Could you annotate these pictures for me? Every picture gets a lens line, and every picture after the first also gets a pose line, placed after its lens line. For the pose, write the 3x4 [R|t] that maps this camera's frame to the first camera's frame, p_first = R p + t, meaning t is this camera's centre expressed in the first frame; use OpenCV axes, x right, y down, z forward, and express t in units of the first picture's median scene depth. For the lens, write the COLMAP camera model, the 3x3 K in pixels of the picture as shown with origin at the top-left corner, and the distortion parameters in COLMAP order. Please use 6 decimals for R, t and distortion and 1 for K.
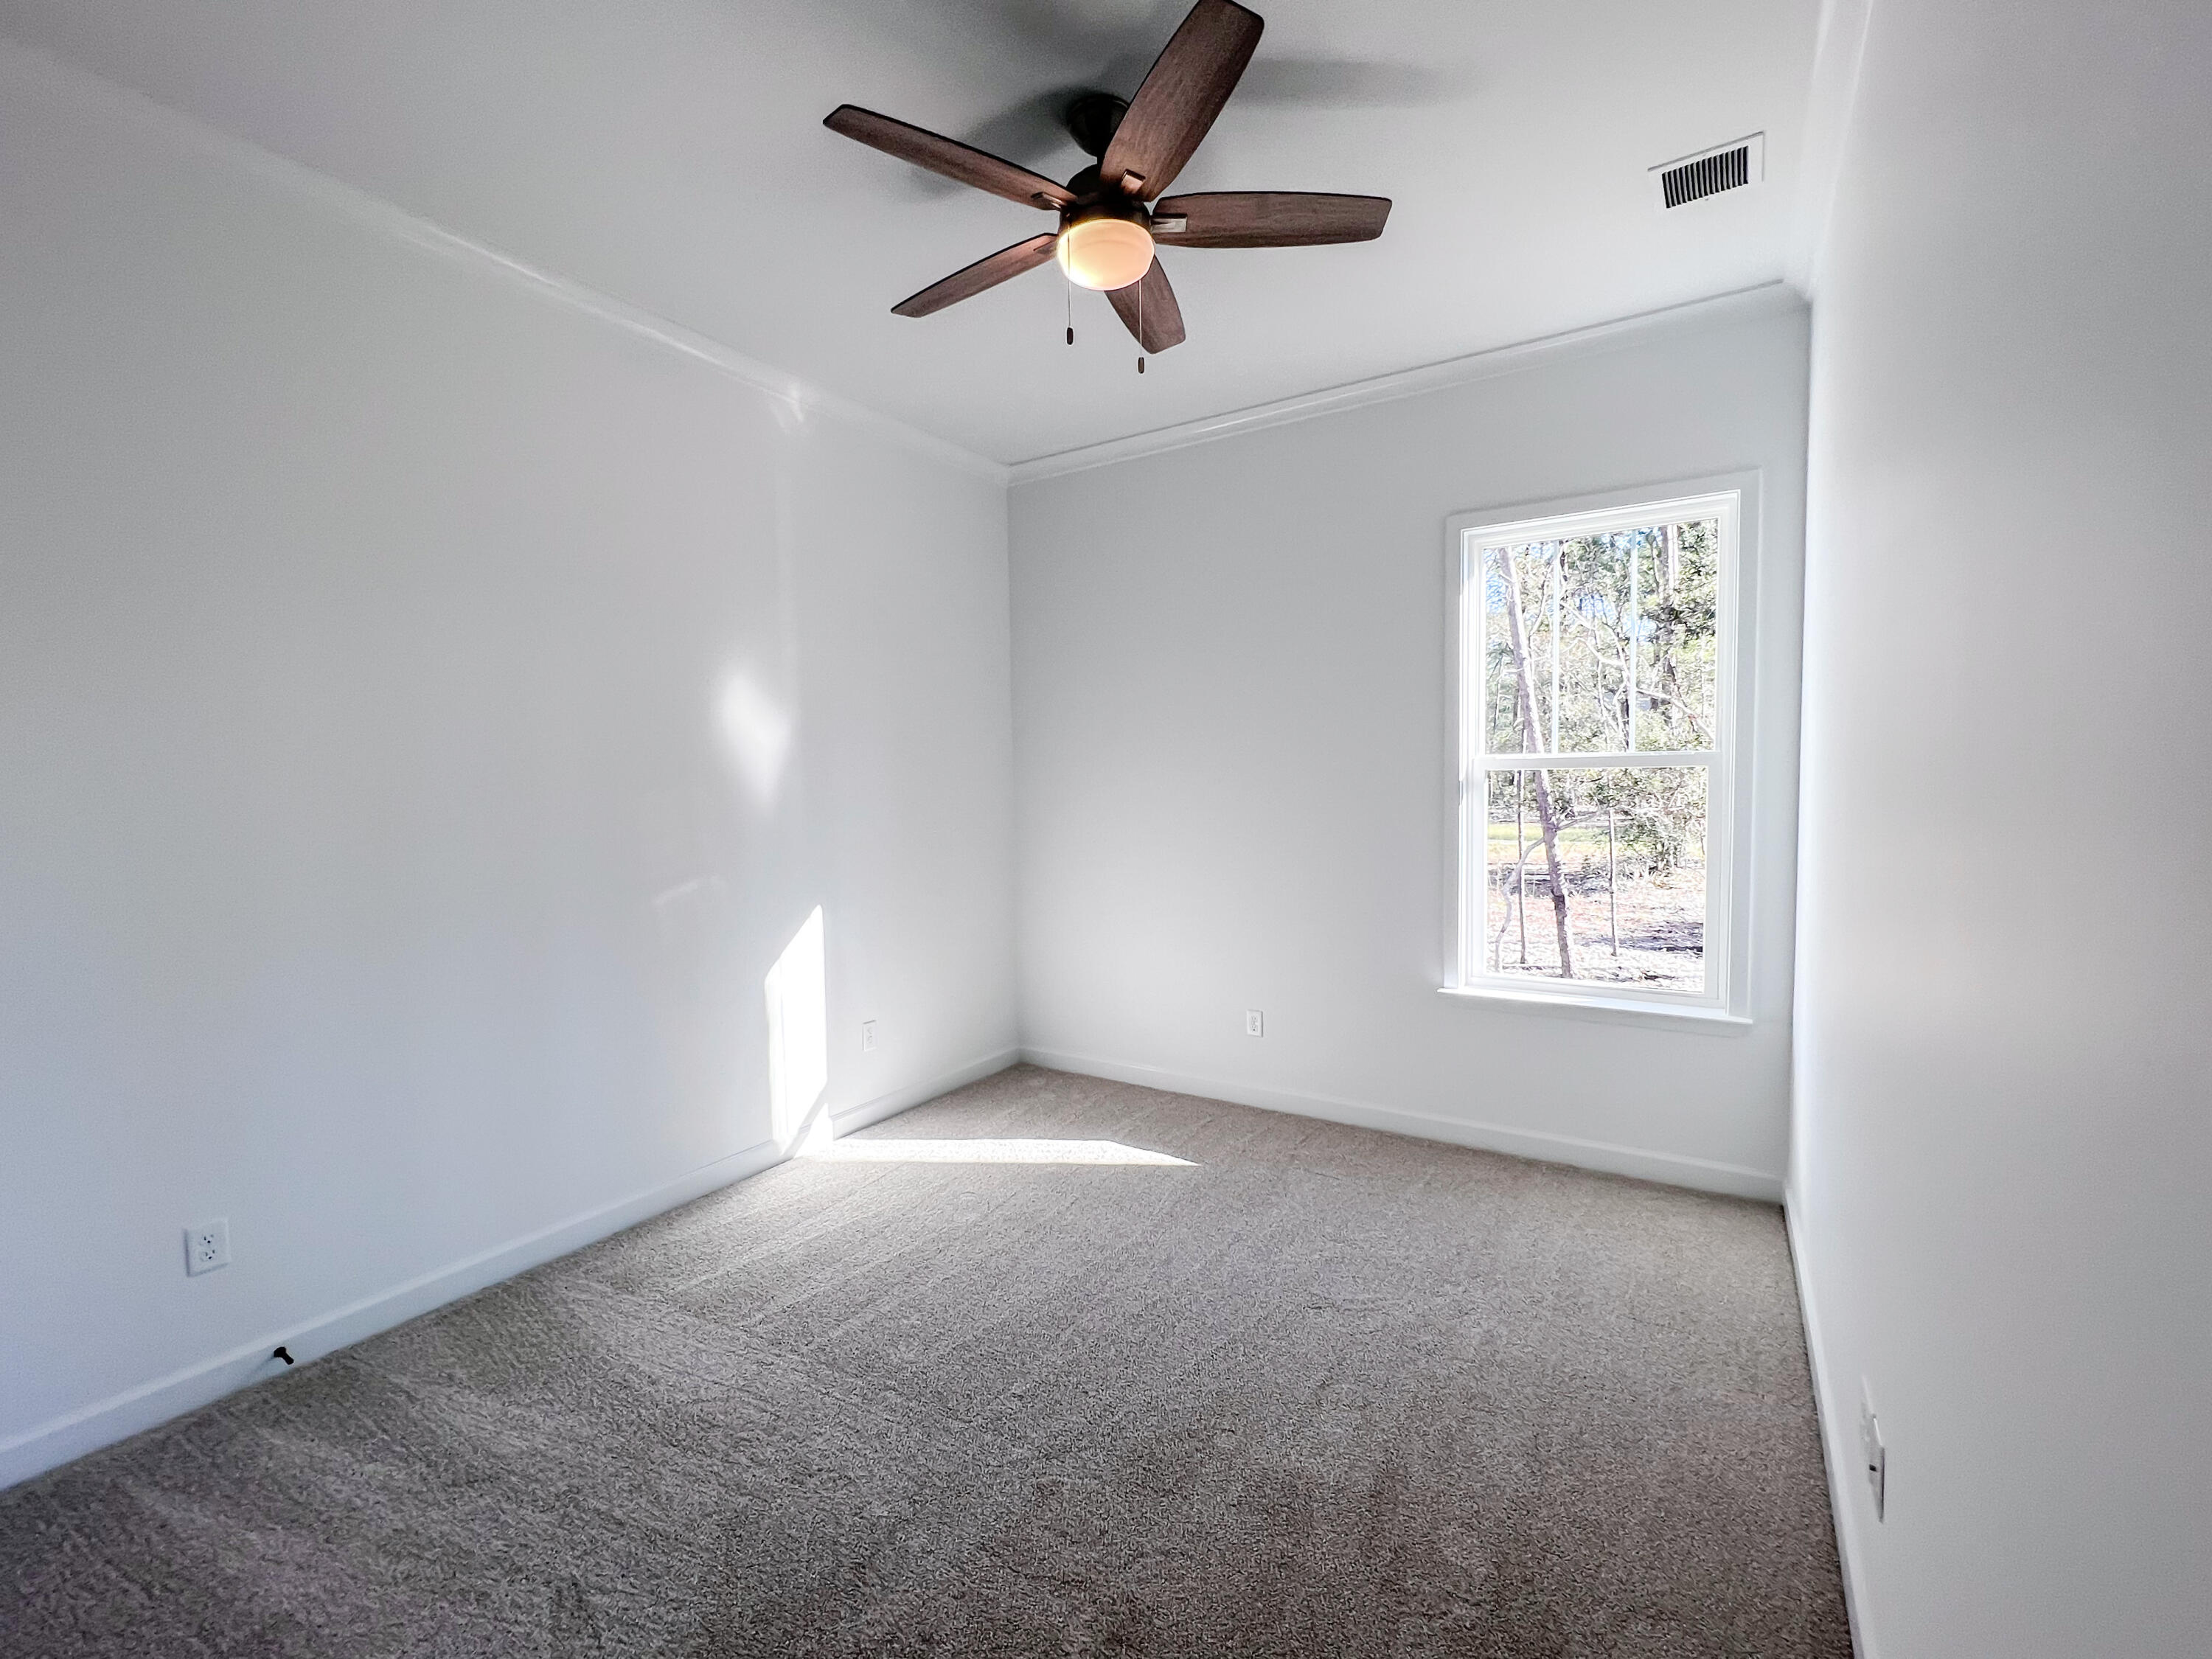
lens RADIAL K [[959.4, 0, 1106.0], [0, 959.4, 829.5], [0, 0, 1]] dist [-0.000417, -0.000158]
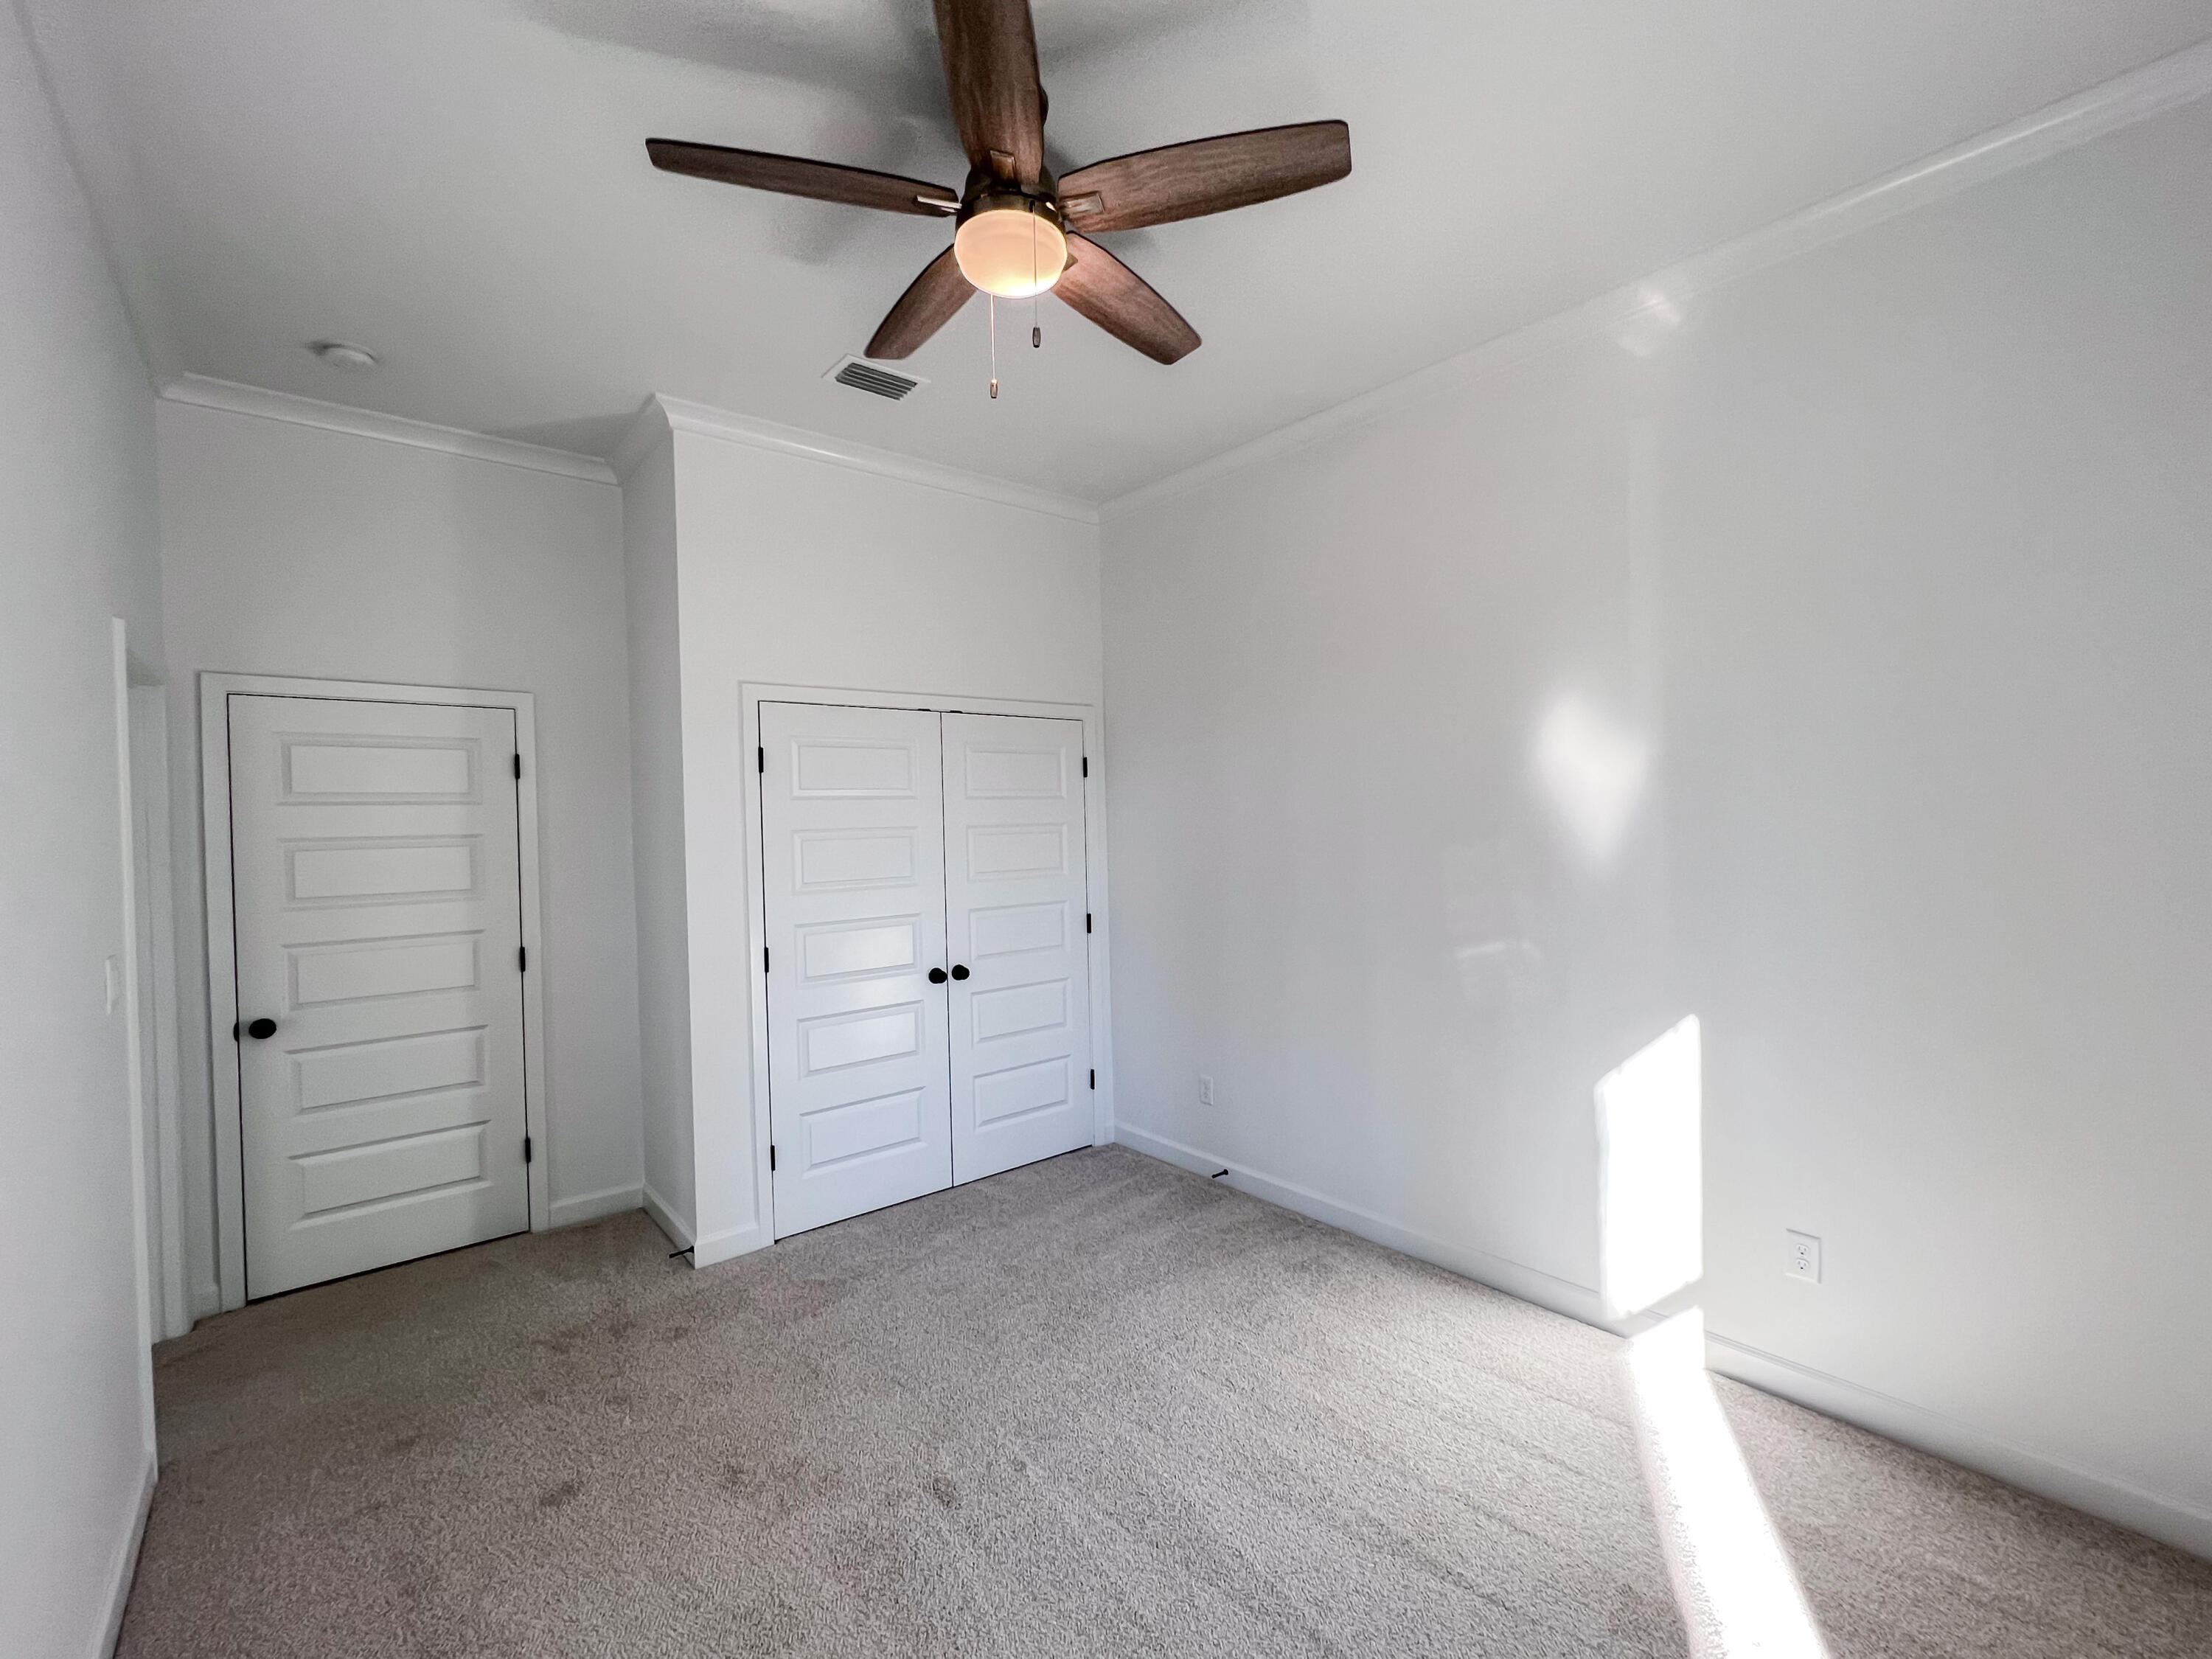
lens RADIAL K [[995.1, 0, 1106.0], [0, 995.1, 829.5], [0, 0, 1]] dist [0.000554, 0.000019]
pose [[-0.284187, 0.045226, -0.957702, 0.530696], [-0.034442, 0.997761, 0.057338, -0.085944], [0.958150, 0.049280, -0.281992, 0.838414]]
